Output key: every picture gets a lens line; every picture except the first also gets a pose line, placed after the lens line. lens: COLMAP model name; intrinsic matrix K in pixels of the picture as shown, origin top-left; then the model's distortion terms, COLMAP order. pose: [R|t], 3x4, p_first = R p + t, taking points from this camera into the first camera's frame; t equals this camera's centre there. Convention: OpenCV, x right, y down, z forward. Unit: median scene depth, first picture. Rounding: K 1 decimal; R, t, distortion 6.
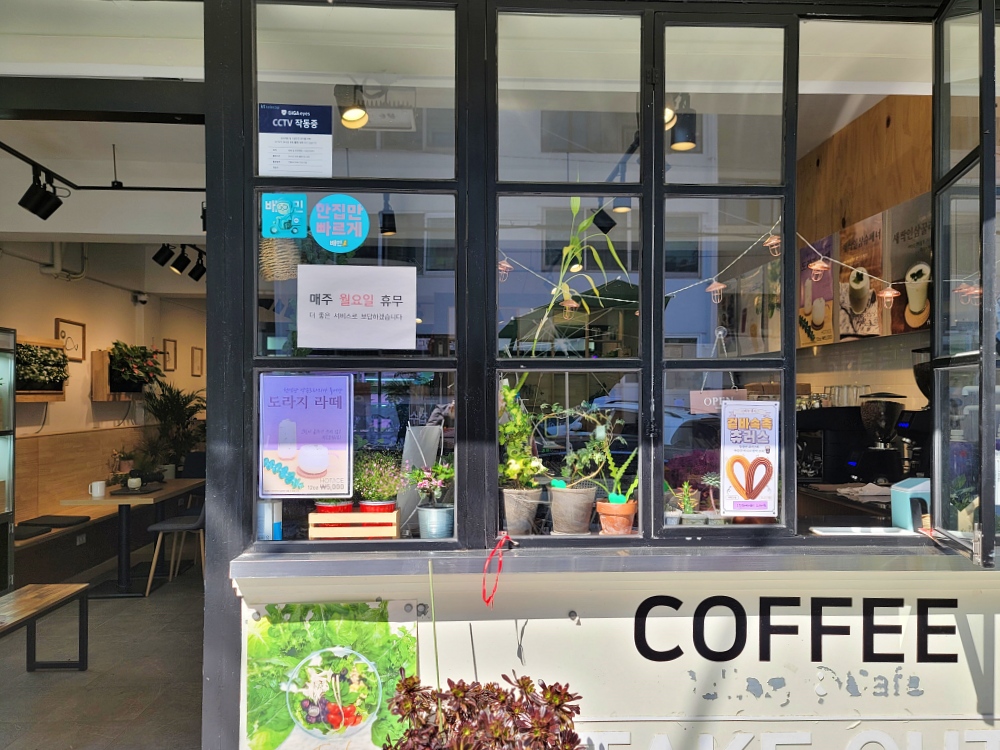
lens RADIAL K [[735.8, 0, 496.6], [0, 735.8, 383.1], [0, 0, 1]] dist [0.062632, -0.016648]
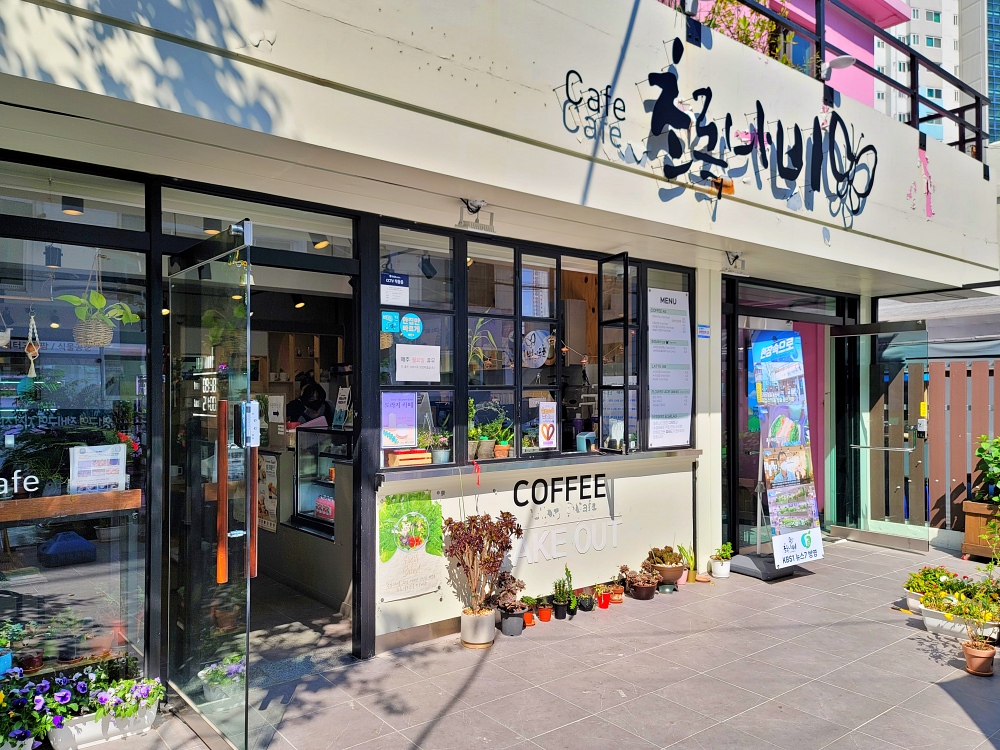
lens RADIAL K [[735.8, 0, 500.1], [0, 735.8, 377.2], [0, 0, 1]] dist [0.062632, -0.016648]
pose [[0.814937, 0.007067, 0.579506, -1.275667], [0.000061, 0.999925, -0.012280, -0.030965], [-0.579549, 0.010043, 0.814876, -0.980186]]
